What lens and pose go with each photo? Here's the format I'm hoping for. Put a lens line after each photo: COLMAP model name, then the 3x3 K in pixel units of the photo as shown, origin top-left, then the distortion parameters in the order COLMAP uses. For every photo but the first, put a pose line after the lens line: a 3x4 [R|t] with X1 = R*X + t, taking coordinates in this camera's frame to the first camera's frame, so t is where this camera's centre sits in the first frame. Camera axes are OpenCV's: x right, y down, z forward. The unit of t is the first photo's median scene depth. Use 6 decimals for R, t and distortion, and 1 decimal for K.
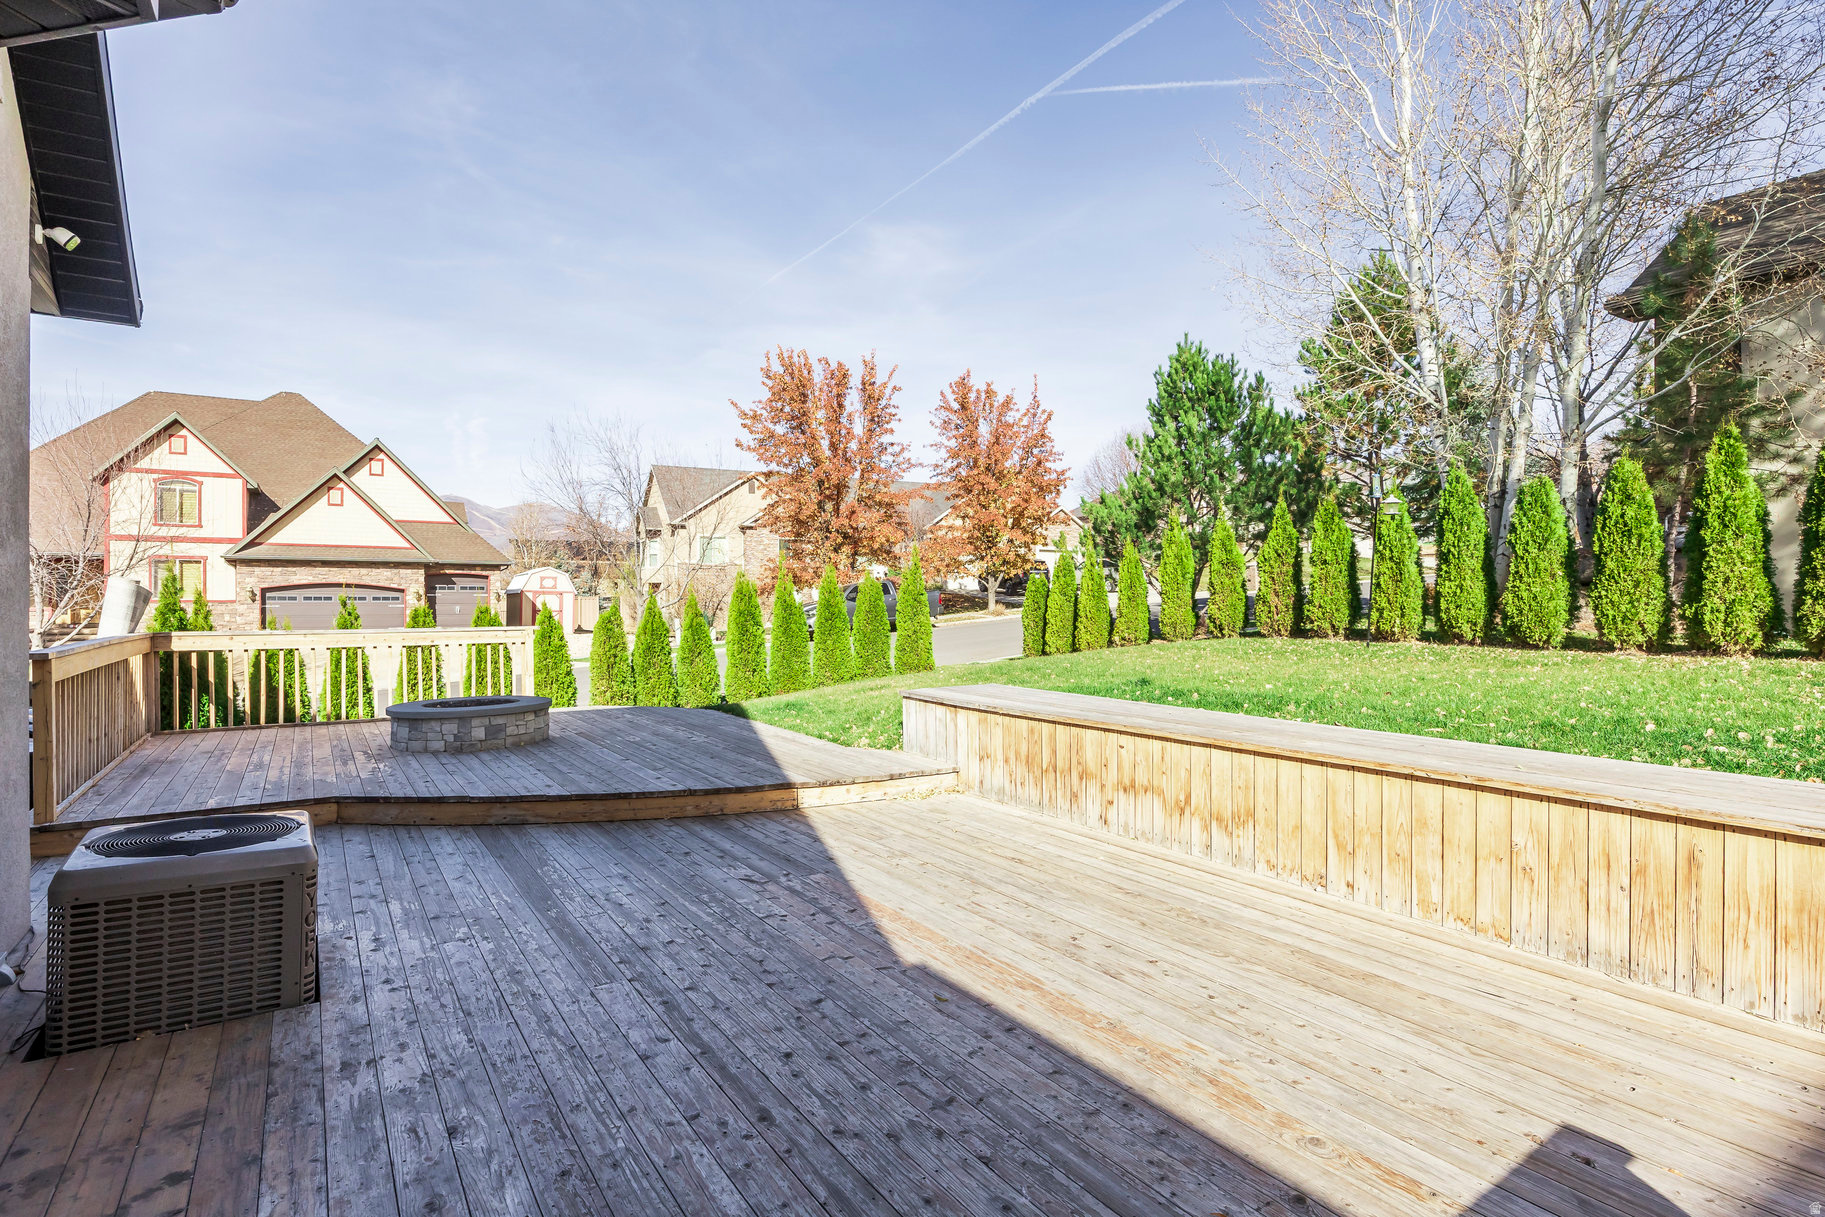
lens RADIAL K [[929.0, 0, 906.4], [0, 929.0, 602.9], [0, 0, 1]] dist [-0.003661, -0.000171]
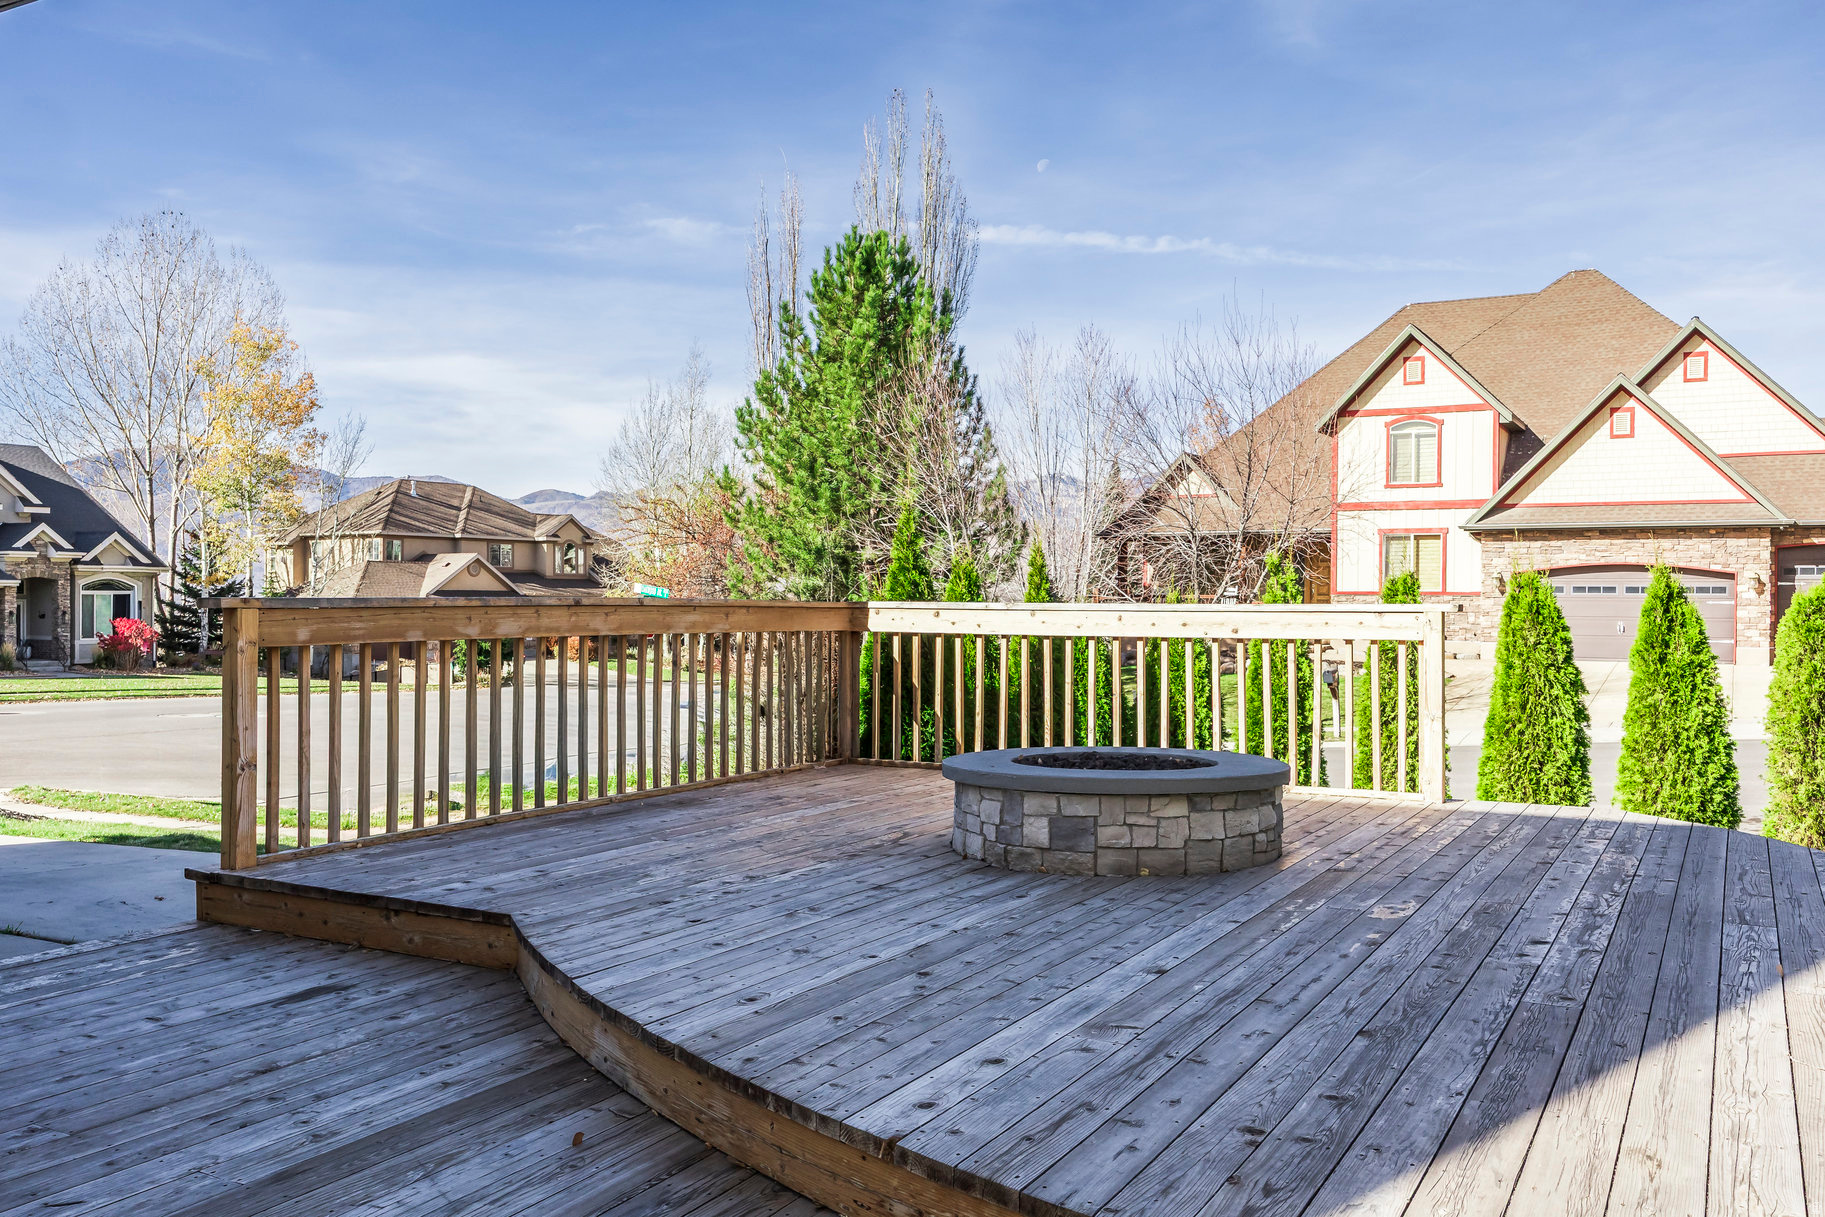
lens RADIAL K [[1479.6, 0, 907.5], [0, 1479.6, 606.2], [0, 0, 1]] dist [0.000501, -0.000094]
pose [[0.472418, 0.006935, -0.881347, 0.022819], [-0.008576, 0.999958, 0.003271, 0.007449], [0.881333, 0.006013, 0.472458, 0.130414]]
